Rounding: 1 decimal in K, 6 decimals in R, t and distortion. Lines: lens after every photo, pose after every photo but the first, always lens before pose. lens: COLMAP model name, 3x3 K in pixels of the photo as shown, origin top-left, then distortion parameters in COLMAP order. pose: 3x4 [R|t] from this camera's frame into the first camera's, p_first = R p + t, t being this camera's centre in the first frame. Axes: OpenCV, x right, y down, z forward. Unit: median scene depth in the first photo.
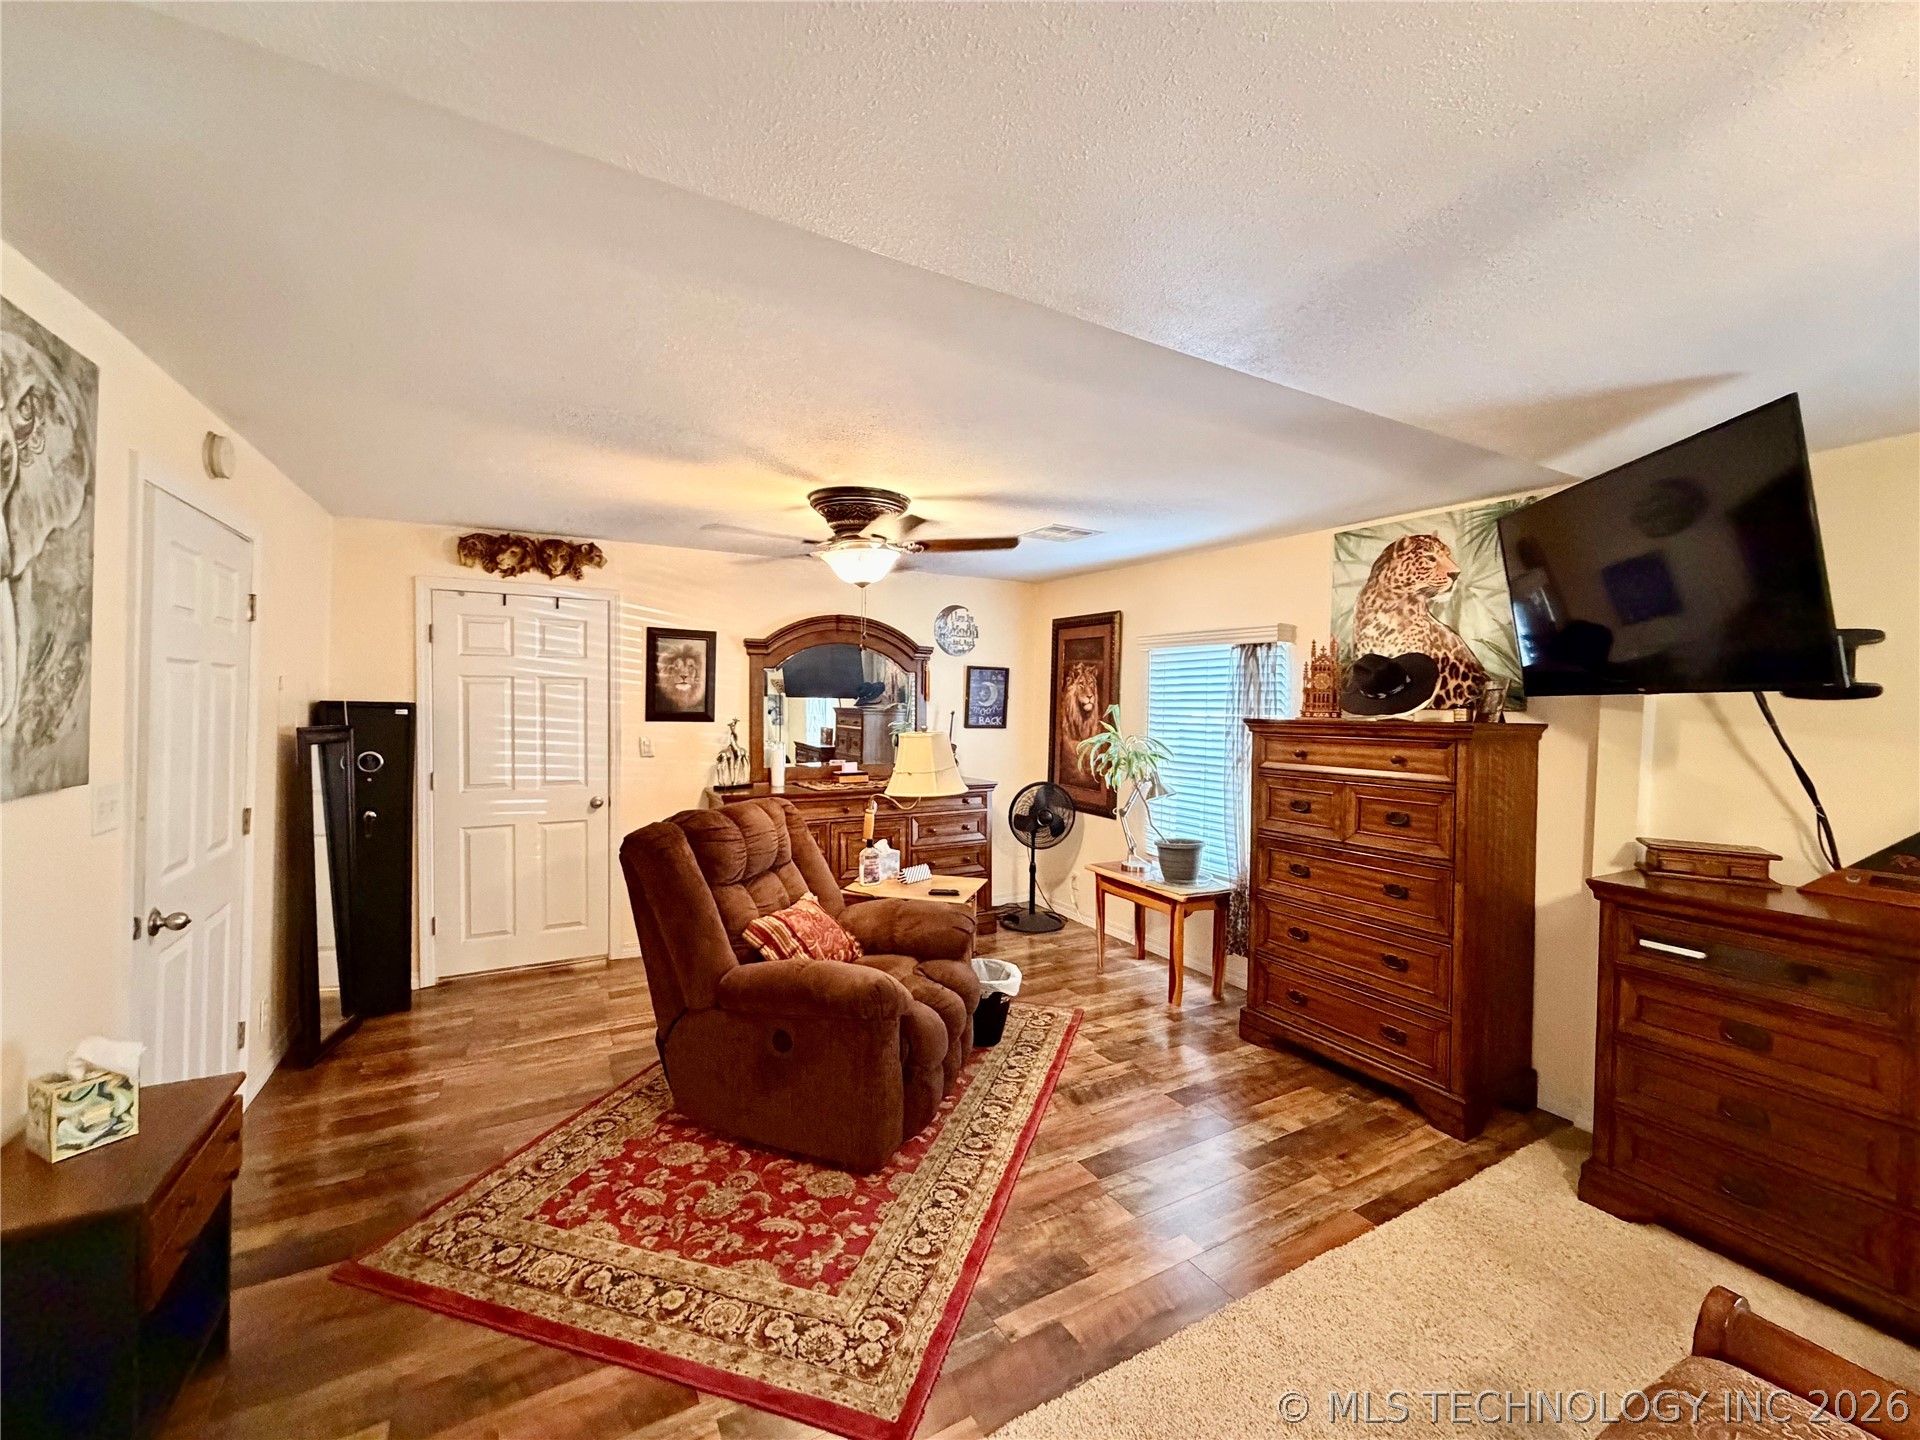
lens RADIAL K [[766.0, 0, 955.4], [0, 766.0, 719.2], [0, 0, 1]] dist [-0.001038, -0.000146]
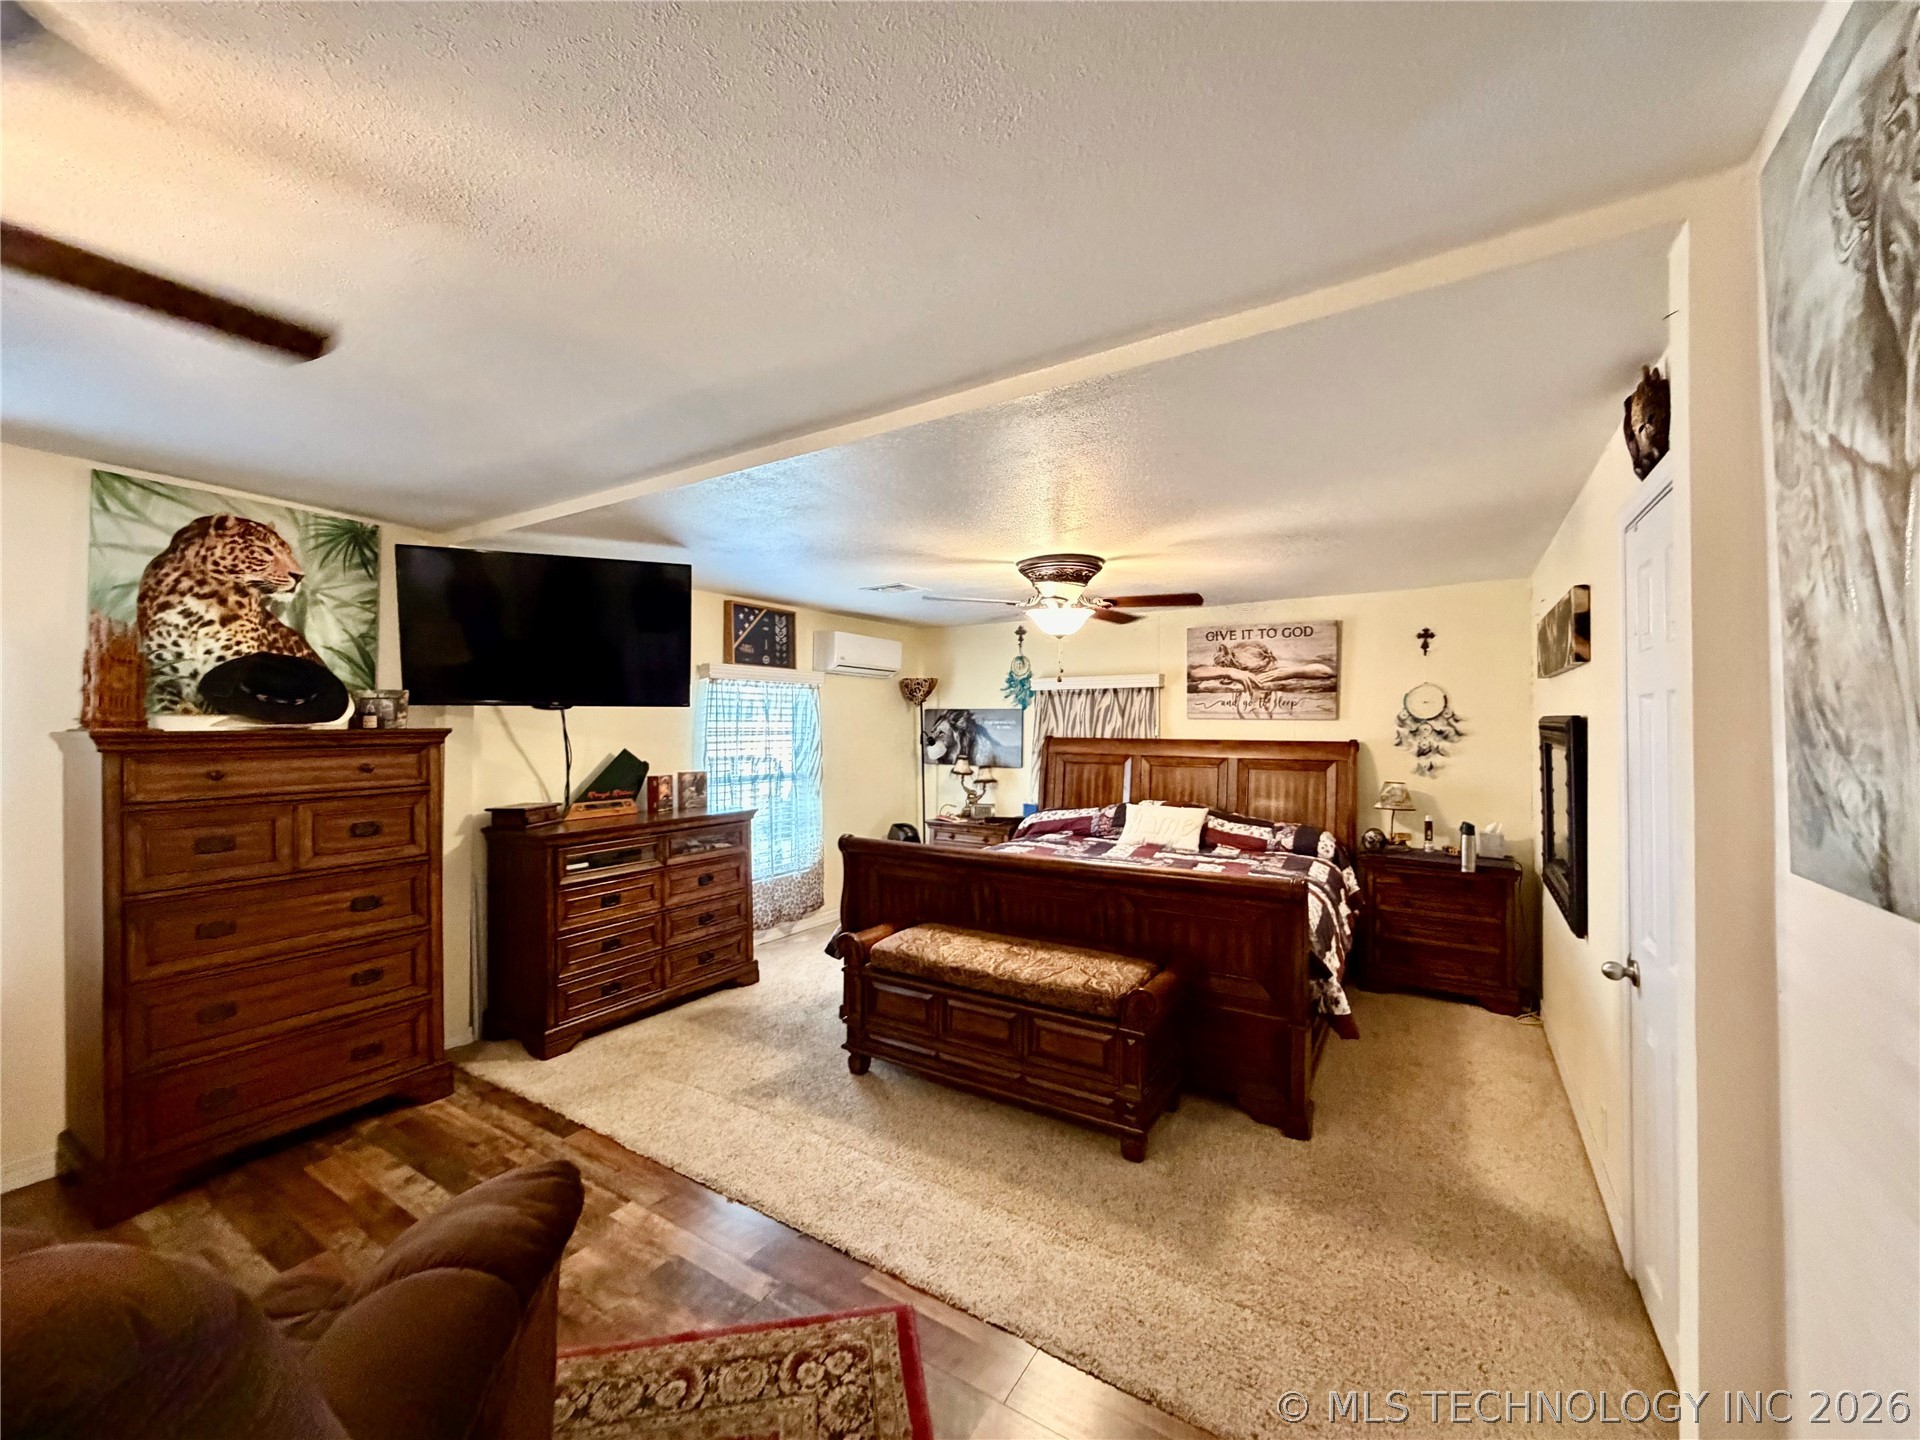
lens RADIAL K [[766.0, 0, 958.2], [0, 766.0, 713.1], [0, 0, 1]] dist [-0.001038, -0.000146]
pose [[-0.477669, -0.000780, 0.878540, -0.595319], [0.010192, 0.999927, 0.006429, -0.014898], [-0.878481, 0.012025, -0.477626, 0.743952]]
